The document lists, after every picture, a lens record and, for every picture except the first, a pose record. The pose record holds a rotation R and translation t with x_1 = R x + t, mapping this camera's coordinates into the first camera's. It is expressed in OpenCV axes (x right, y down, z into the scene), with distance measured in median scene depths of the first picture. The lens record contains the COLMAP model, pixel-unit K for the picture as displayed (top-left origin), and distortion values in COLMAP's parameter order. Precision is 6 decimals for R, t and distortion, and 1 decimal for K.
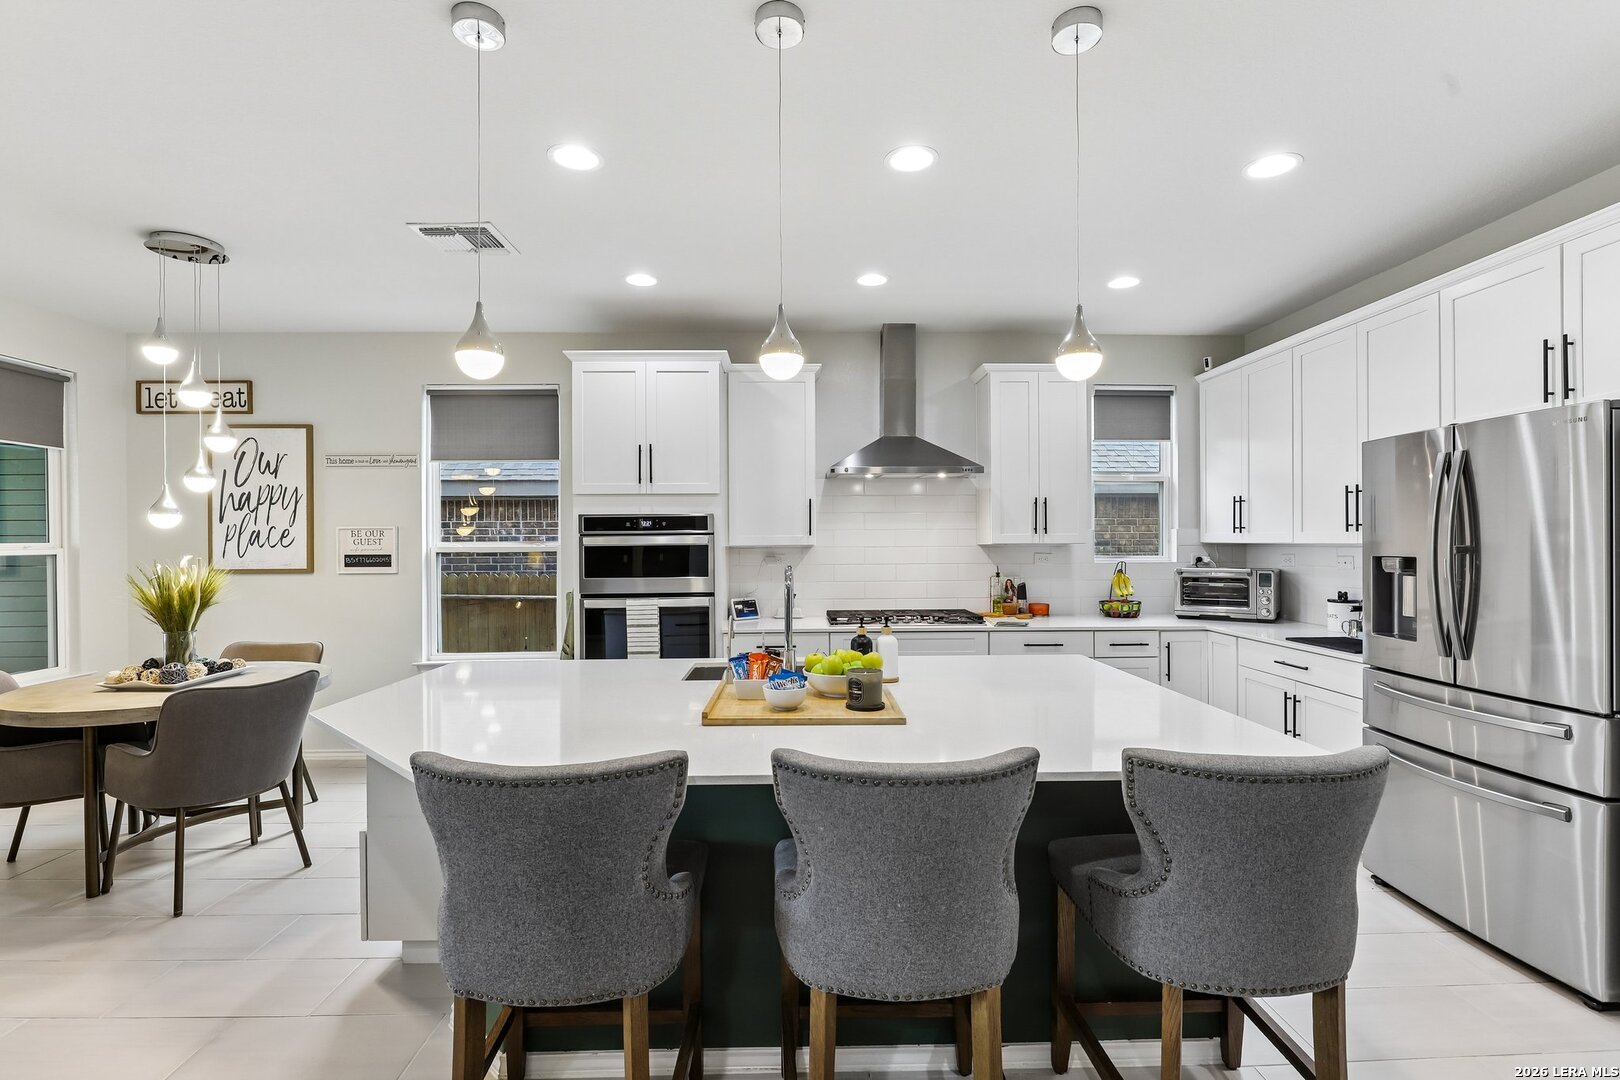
lens RADIAL K [[741.8, 0, 806.7], [0, 741.8, 541.6], [0, 0, 1]] dist [0.012759, -0.000593]
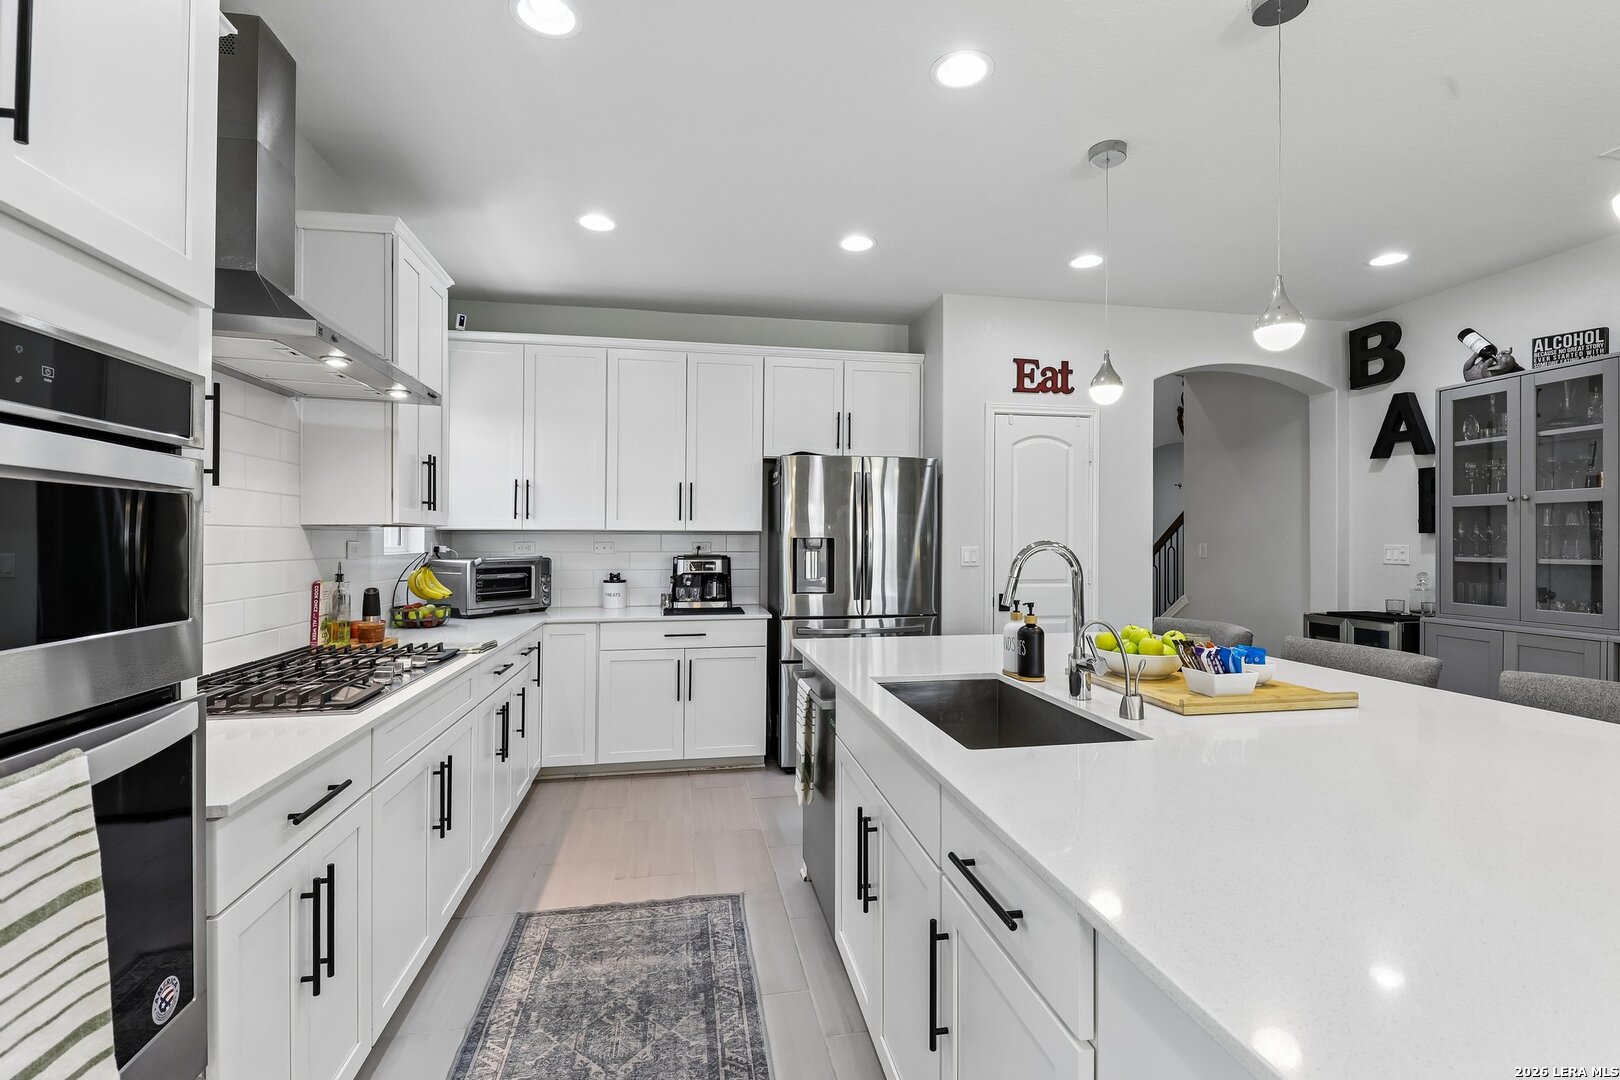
lens RADIAL K [[741.8, 0, 807.2], [0, 741.8, 539.7], [0, 0, 1]] dist [0.012759, -0.000593]
pose [[-0.149296, 0.009315, 0.988749, -0.423121], [-0.000967, 0.999954, -0.009566, 0.024066], [-0.988792, -0.002384, -0.149280, 0.823303]]
